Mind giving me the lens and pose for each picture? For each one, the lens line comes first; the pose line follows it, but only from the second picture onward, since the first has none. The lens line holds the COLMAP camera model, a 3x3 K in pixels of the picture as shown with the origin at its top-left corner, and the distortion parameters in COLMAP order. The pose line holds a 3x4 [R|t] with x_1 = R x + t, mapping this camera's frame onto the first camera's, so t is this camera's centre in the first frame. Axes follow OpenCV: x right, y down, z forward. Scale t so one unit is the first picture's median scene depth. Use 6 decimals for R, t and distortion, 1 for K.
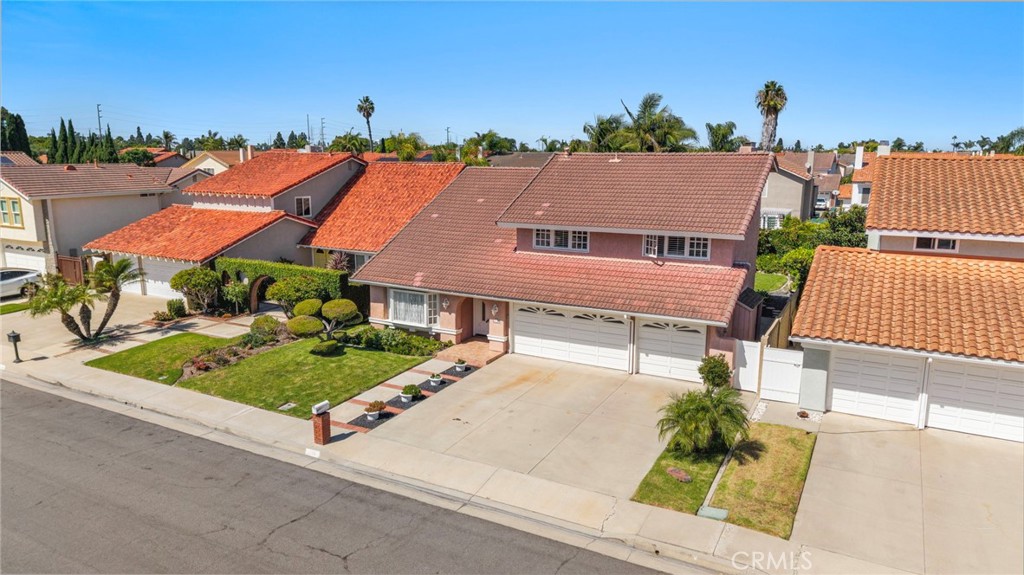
lens RADIAL K [[682.2, 0, 512.0], [0, 682.2, 287.5], [0, 0, 1]] dist [0.021482, -0.005168]
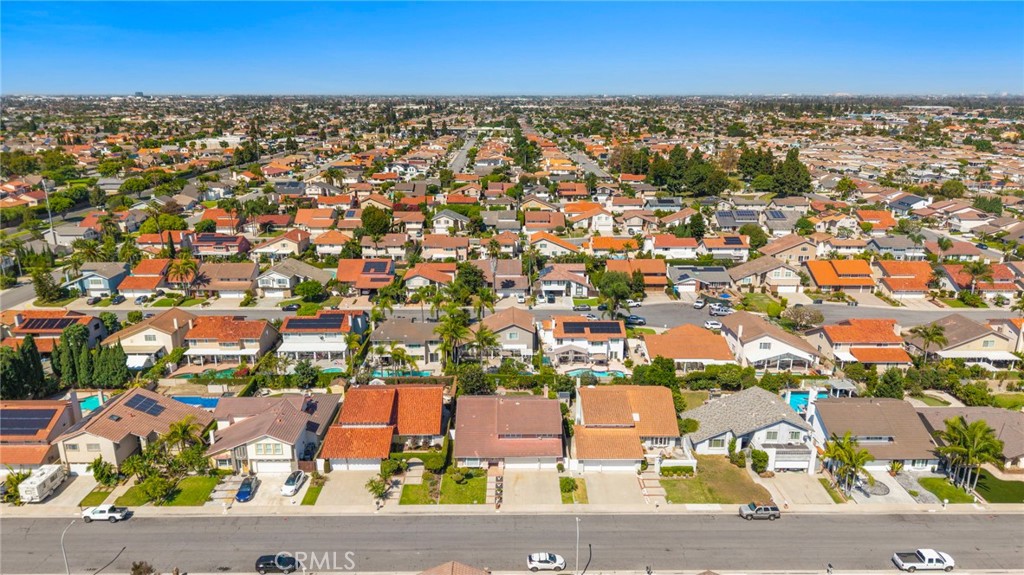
lens RADIAL K [[682.2, 0, 512.0], [0, 682.2, 287.5], [0, 0, 1]] dist [0.021482, -0.005168]
pose [[0.875861, -0.135132, 0.463257, -1.597335], [0.096282, 0.989625, 0.106638, -1.306914], [-0.472861, -0.048797, 0.879785, -2.292755]]
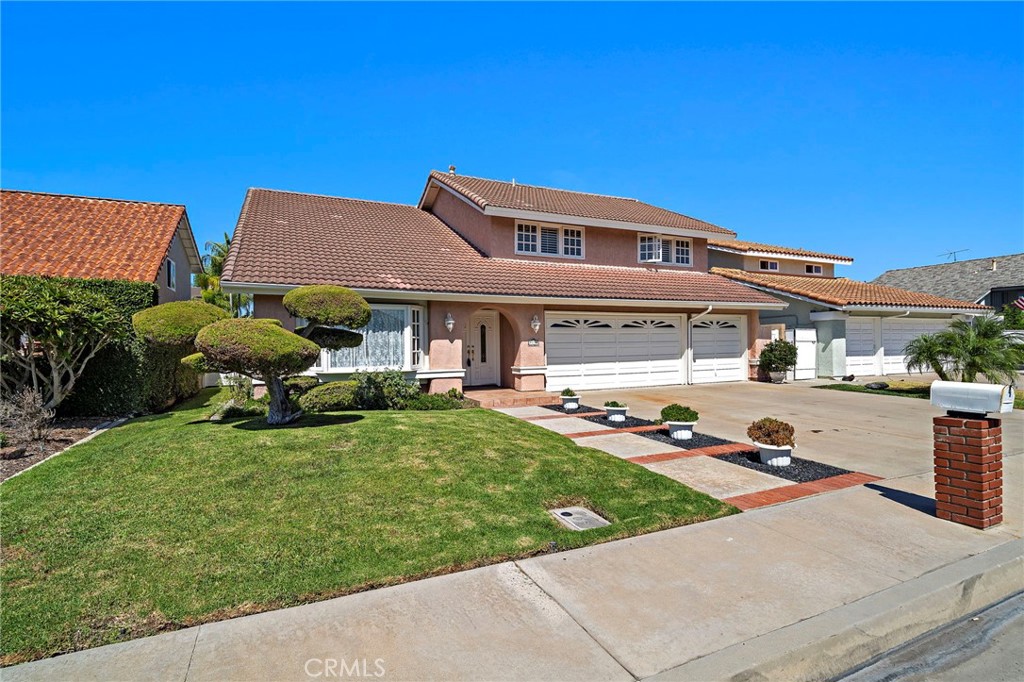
lens RADIAL K [[493.0, 0, 514.7], [0, 493.0, 348.6], [0, 0, 1]] dist [-0.015956, -0.000208]
pose [[0.595440, -0.013377, 0.803288, -0.421826], [0.169604, 0.979420, -0.109409, 0.105988], [-0.785293, 0.201387, 0.585455, 0.757755]]
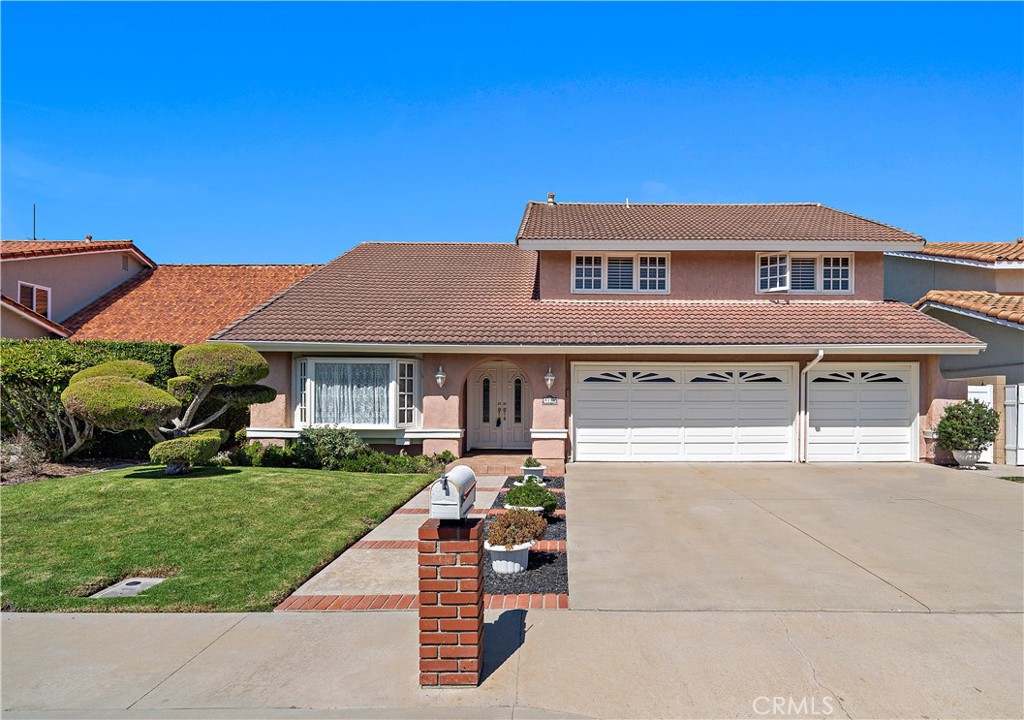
lens RADIAL K [[591.4, 0, 556.8], [0, 591.4, 399.1], [0, 0, 1]] dist [-0.022313, 0.014701]
pose [[0.875983, 0.003127, 0.482332, -0.249087], [0.092891, 0.980166, -0.175059, 0.133746], [-0.473313, 0.198153, 0.858318, 0.611054]]
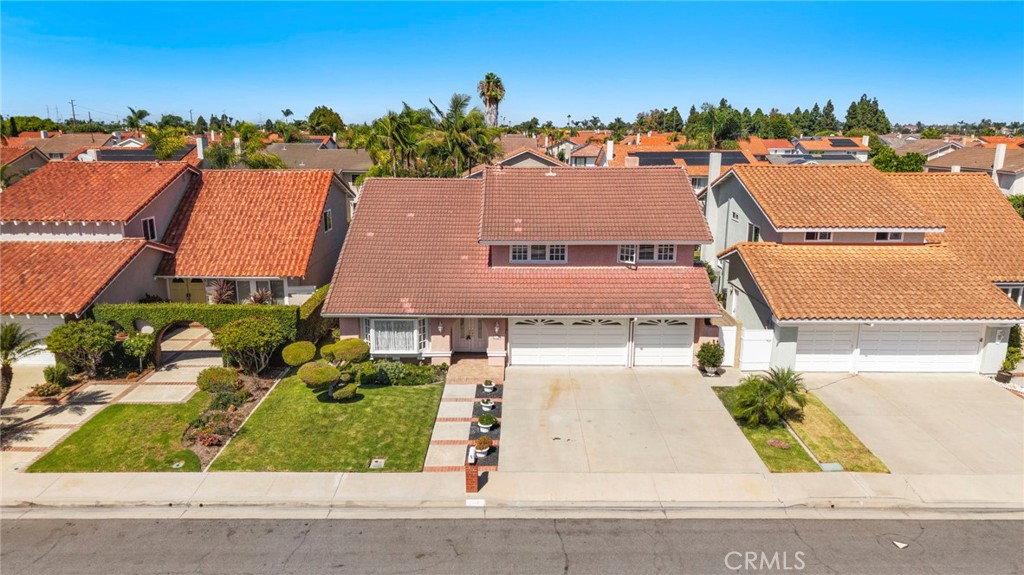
lens RADIAL K [[682.2, 0, 512.0], [0, 682.2, 287.5], [0, 0, 1]] dist [0.021482, -0.005168]
pose [[0.879055, -0.109893, 0.463881, -0.485610], [0.093042, 0.993904, 0.059140, -0.087155], [-0.467552, -0.008827, 0.883921, 0.078102]]
